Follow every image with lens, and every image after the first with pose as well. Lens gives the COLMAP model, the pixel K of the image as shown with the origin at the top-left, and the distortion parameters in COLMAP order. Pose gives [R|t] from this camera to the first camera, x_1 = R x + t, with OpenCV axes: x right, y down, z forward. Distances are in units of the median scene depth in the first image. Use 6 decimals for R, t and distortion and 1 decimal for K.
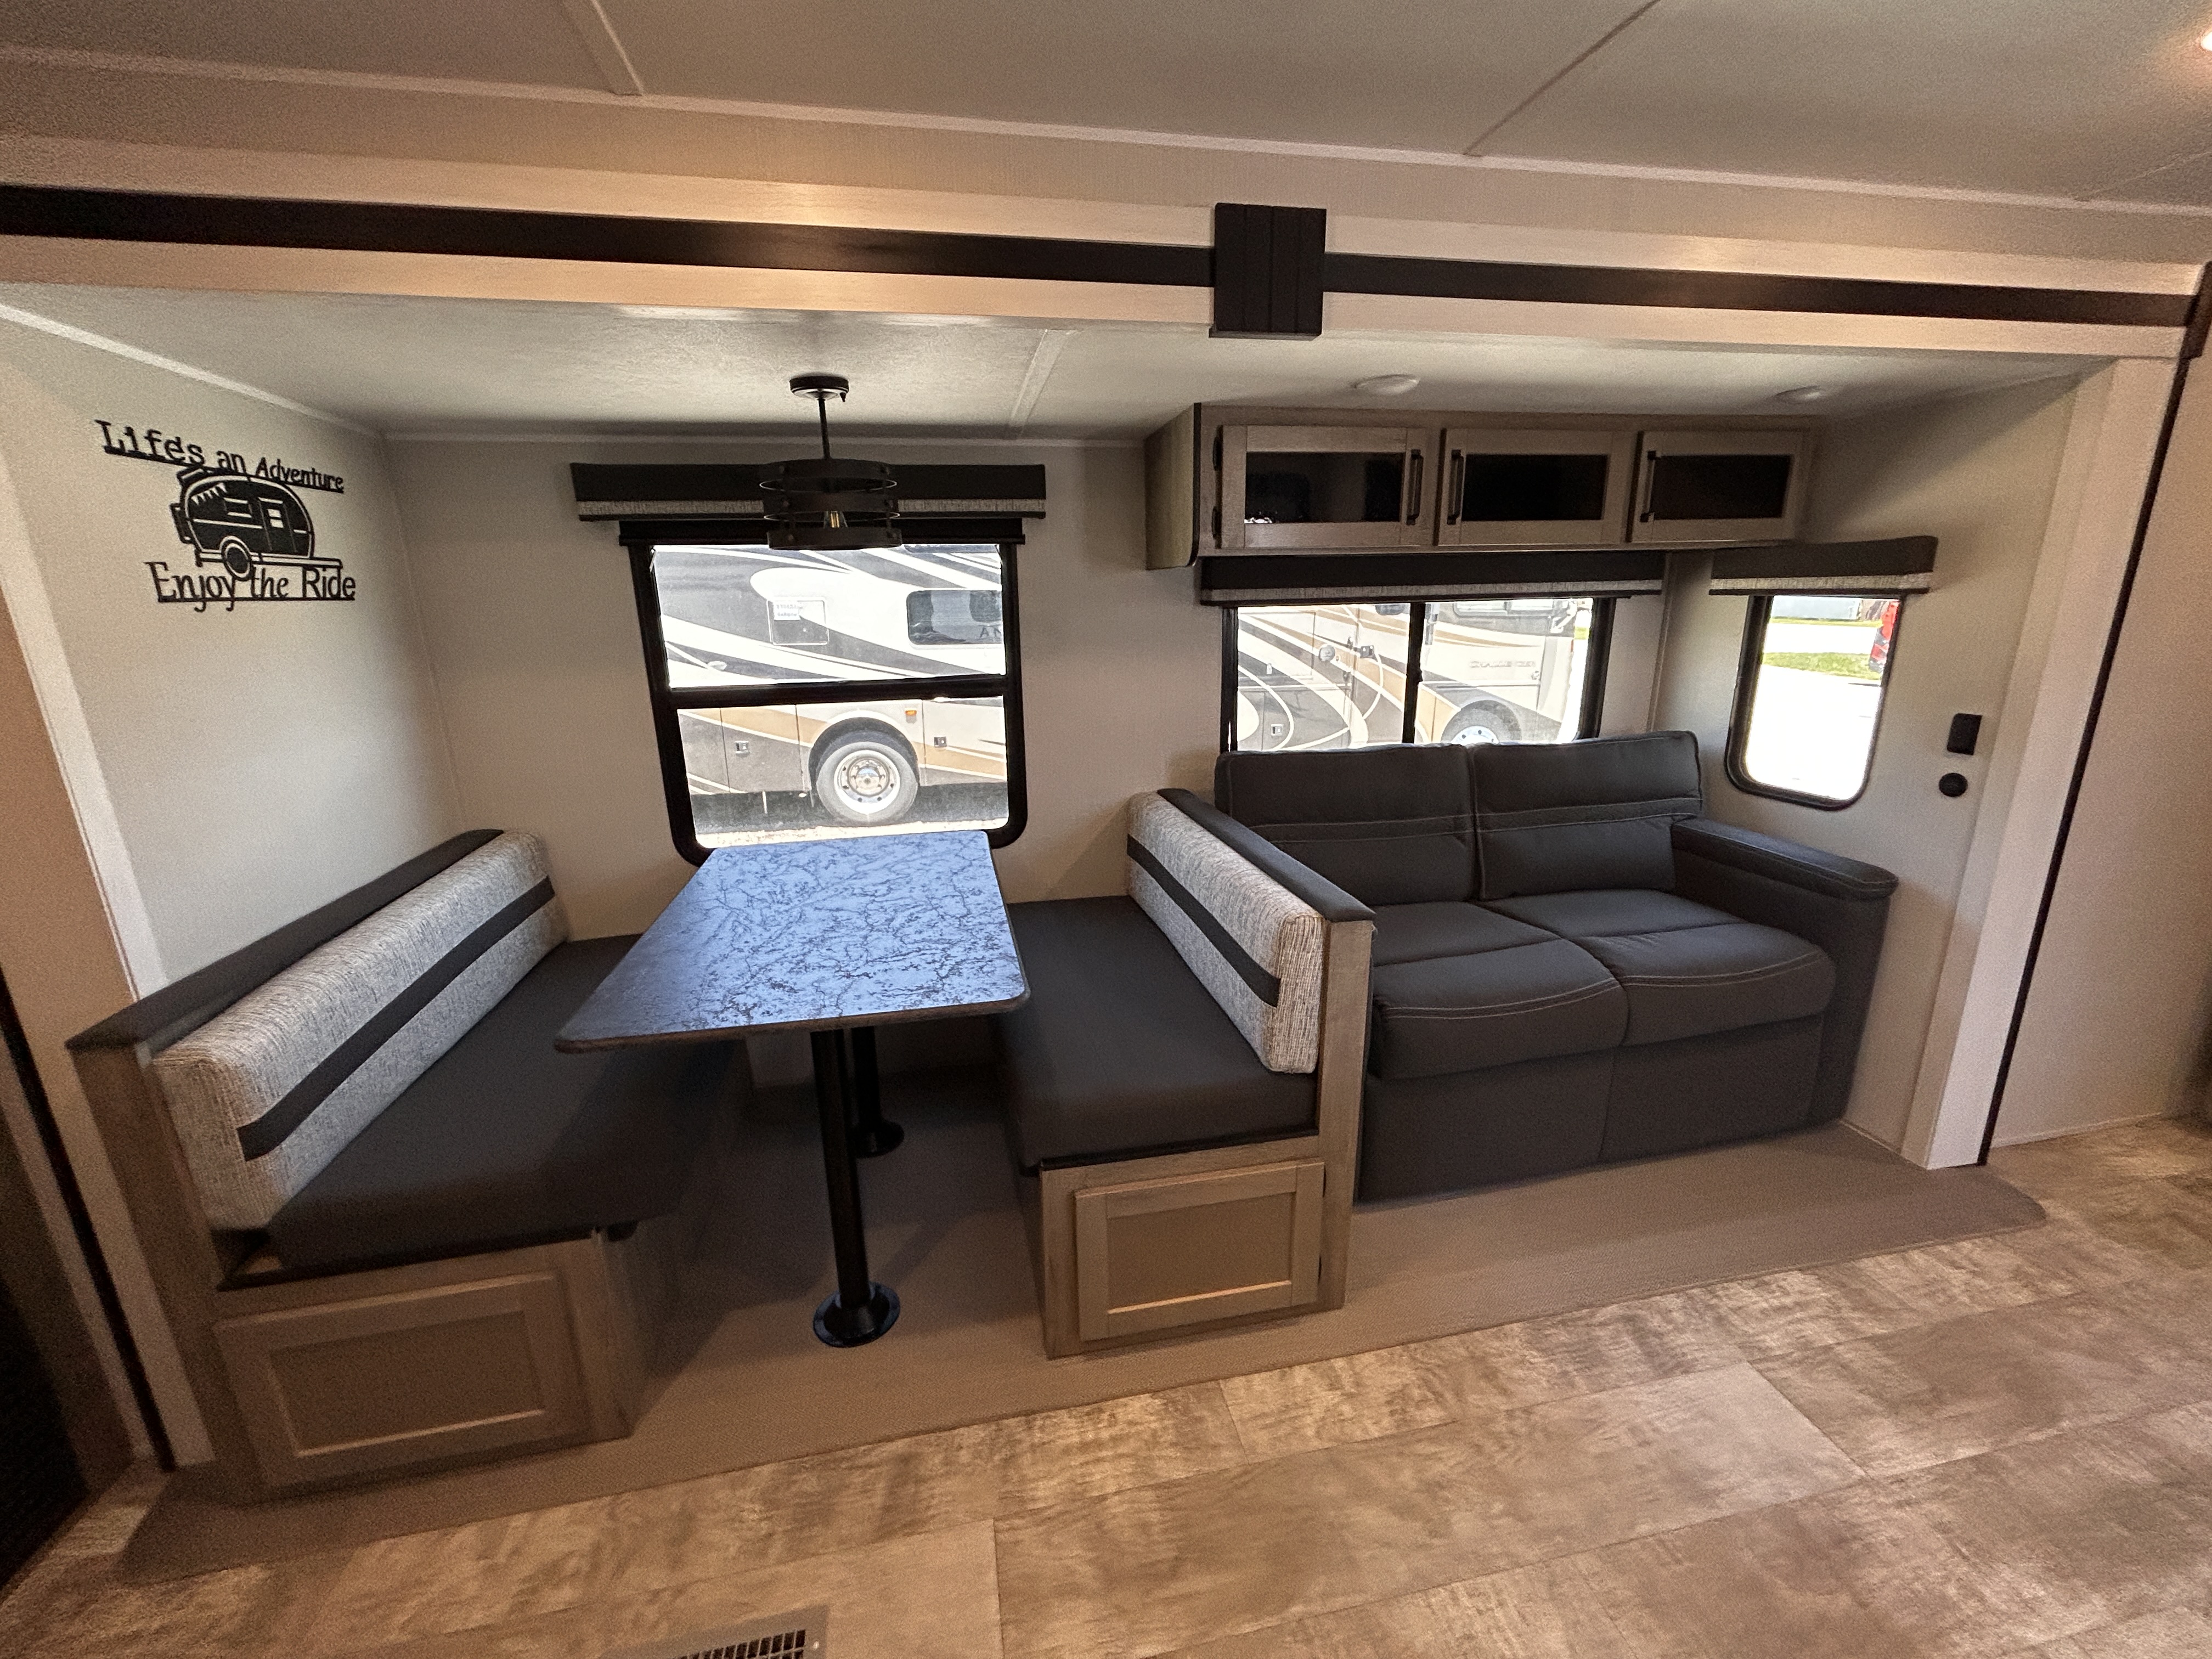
lens RADIAL K [[895.0, 0, 1101.1], [0, 895.0, 825.7], [0, 0, 1]] dist [-0.001042, 0.001203]
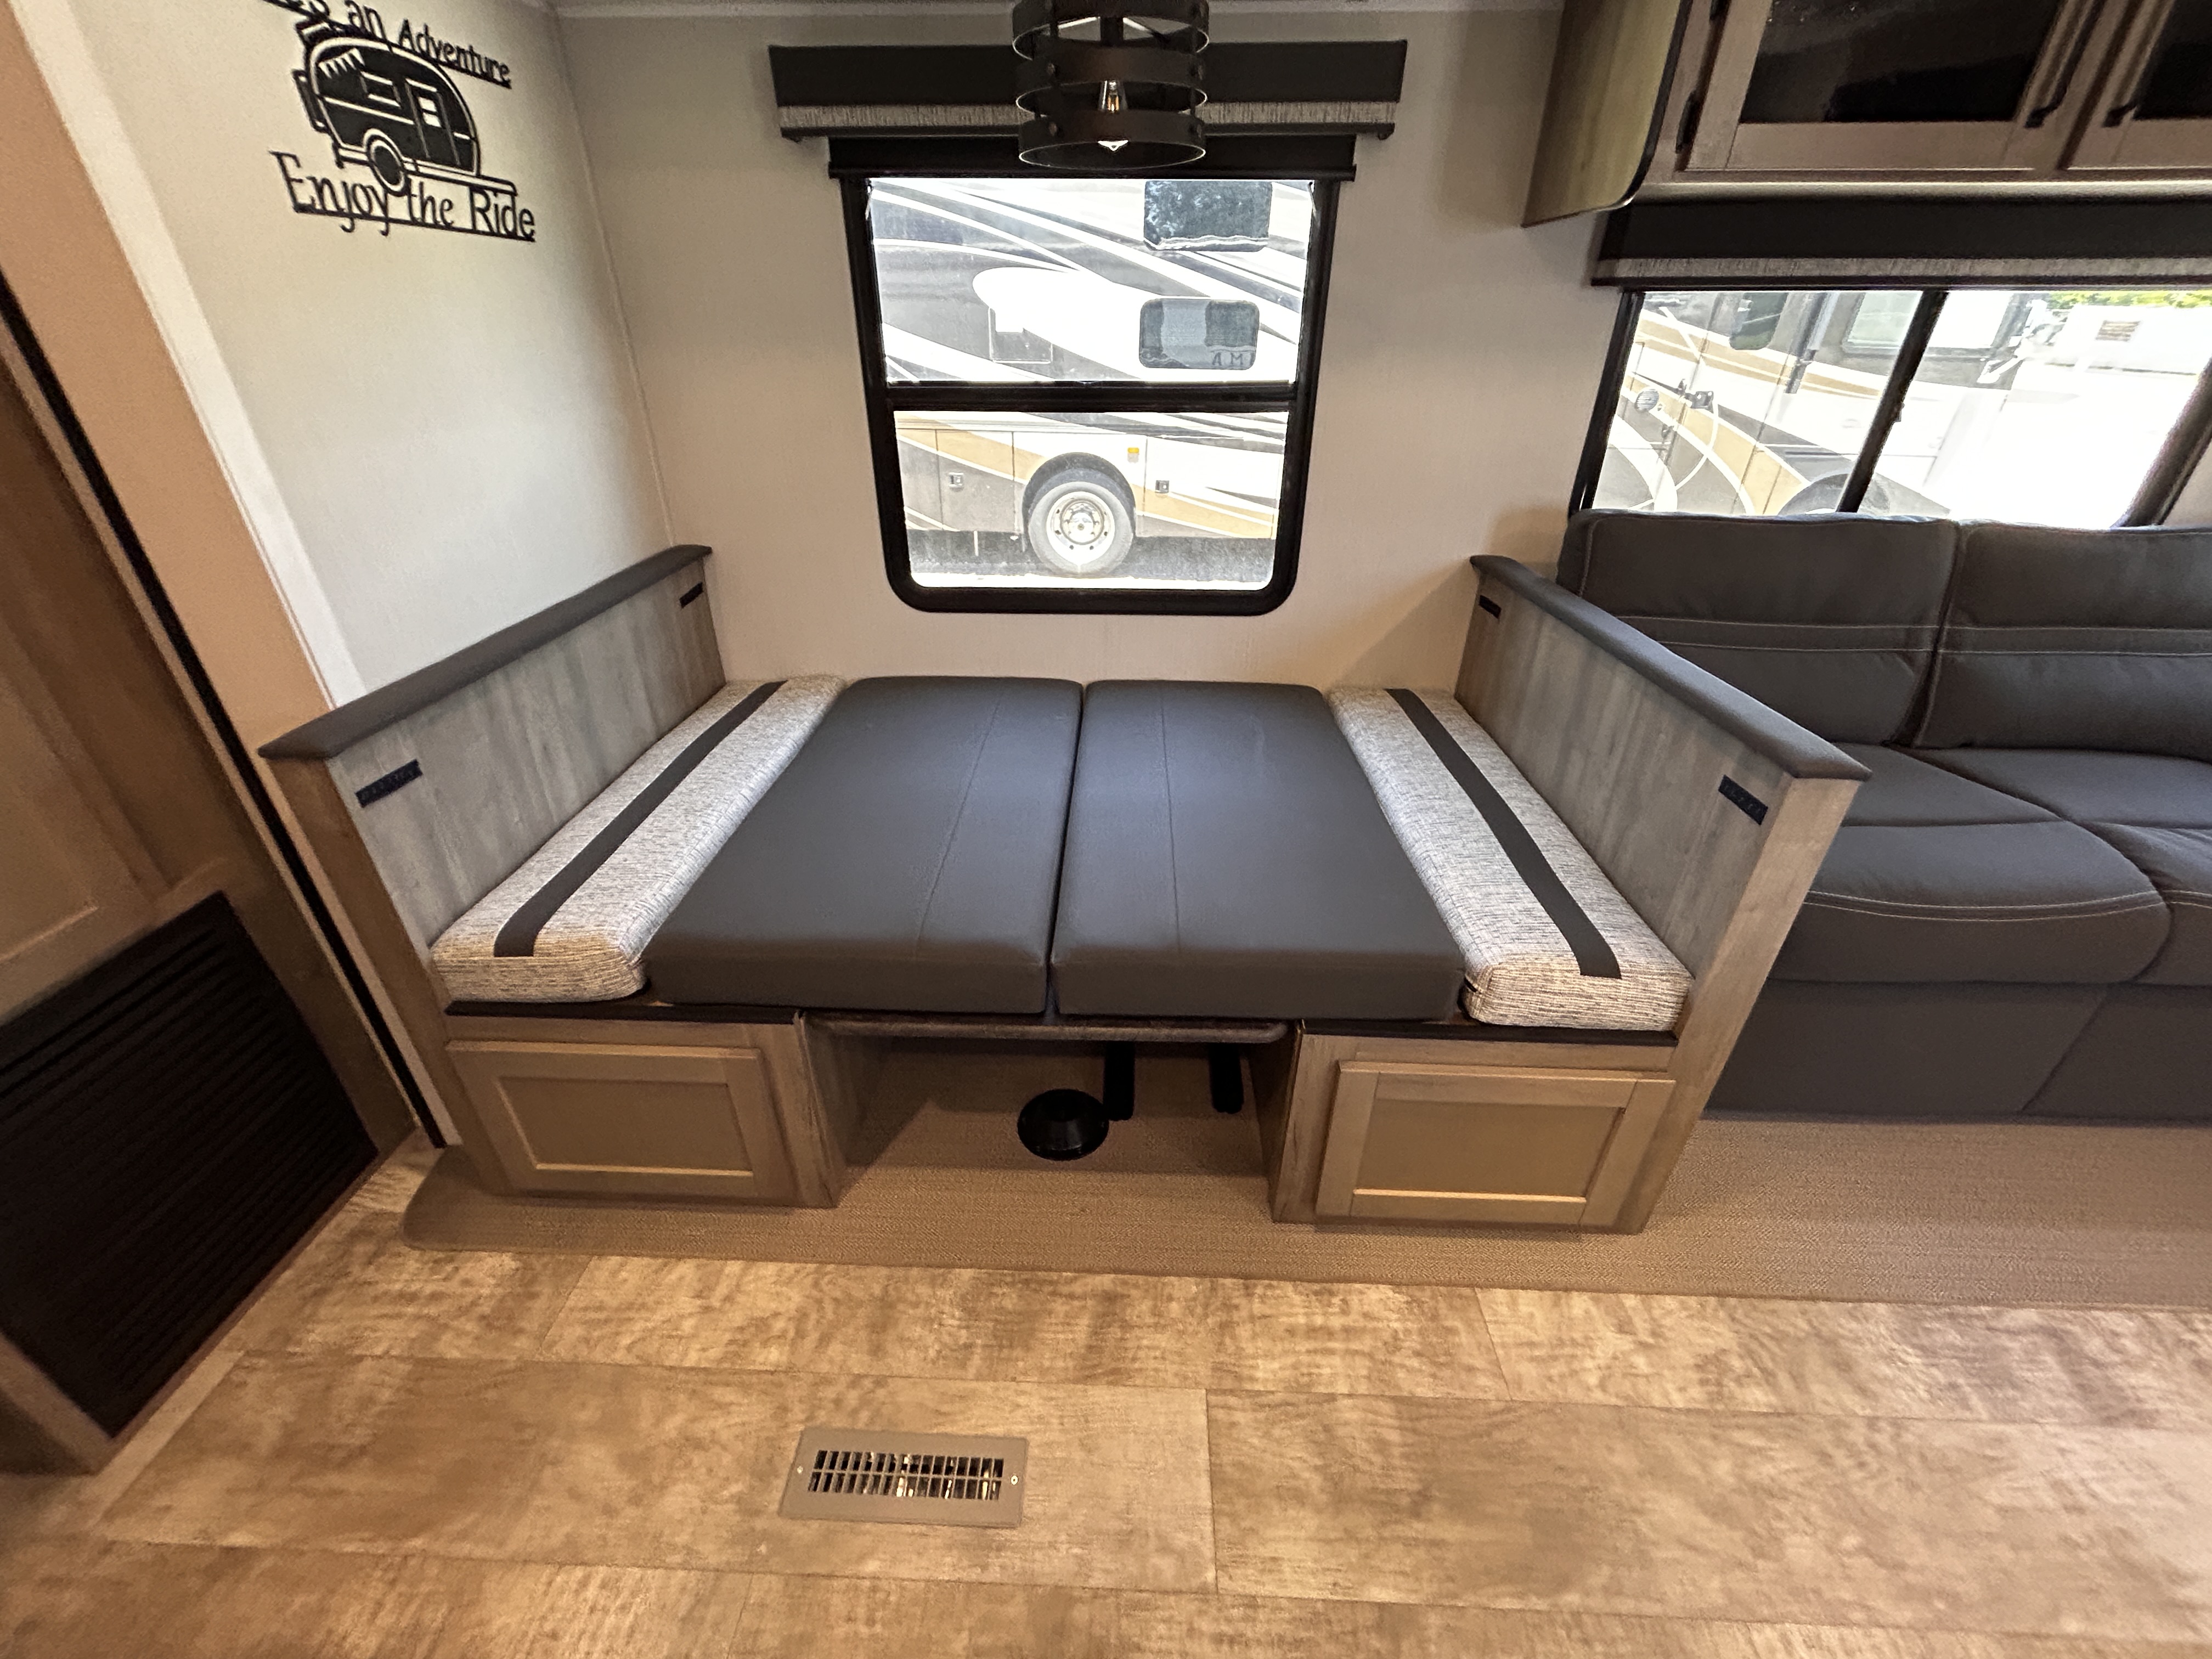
lens RADIAL K [[895.0, 0, 1096.4], [0, 895.0, 826.8], [0, 0, 1]] dist [-0.001042, 0.001203]
pose [[0.971705, 0.134061, -0.194465, -0.112427], [-0.079488, 0.960901, 0.265239, 0.007716], [0.222420, -0.242276, 0.944368, 0.236362]]
